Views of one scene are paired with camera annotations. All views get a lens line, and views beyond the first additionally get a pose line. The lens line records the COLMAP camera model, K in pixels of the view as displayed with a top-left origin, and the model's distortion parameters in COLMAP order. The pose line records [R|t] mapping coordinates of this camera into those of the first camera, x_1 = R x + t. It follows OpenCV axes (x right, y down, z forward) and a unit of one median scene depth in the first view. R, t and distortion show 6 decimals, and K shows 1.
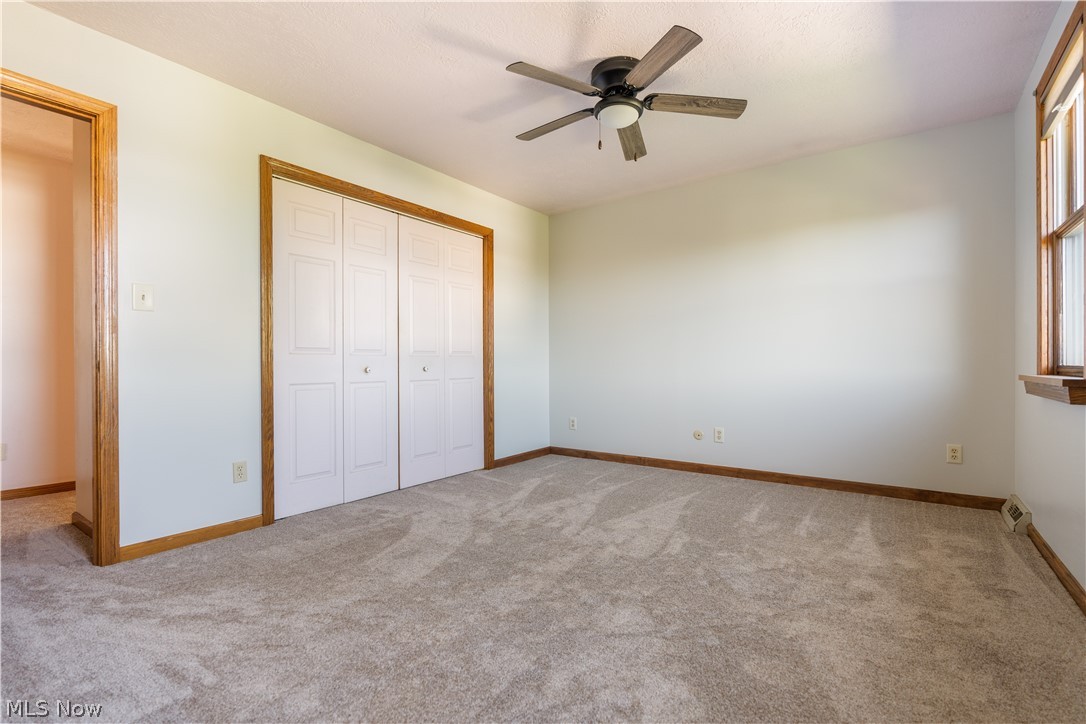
lens RADIAL K [[489.4, 0, 543.0], [0, 489.4, 362.0], [0, 0, 1]] dist [-0.001100, 0.000786]
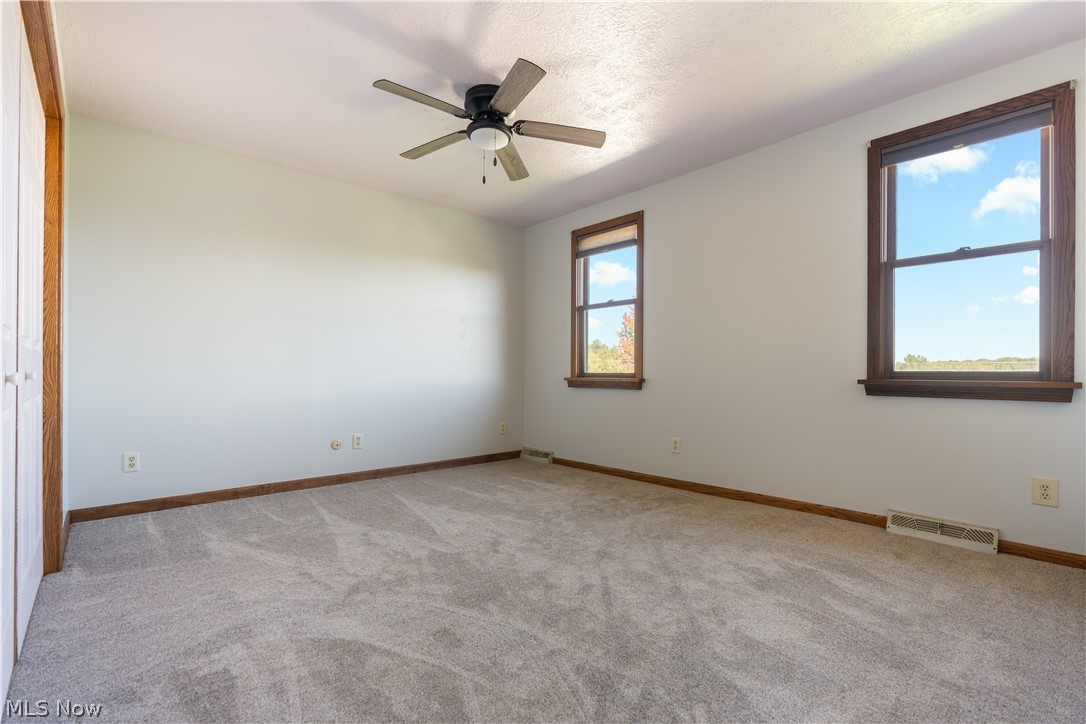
lens RADIAL K [[489.4, 0, 543.0], [0, 489.4, 362.0], [0, 0, 1]] dist [-0.001100, 0.000786]
pose [[0.212018, 0.023929, 0.976973, -0.719798], [-0.008161, 0.999709, -0.022714, 0.008010], [-0.977232, -0.003158, 0.212152, 0.544728]]
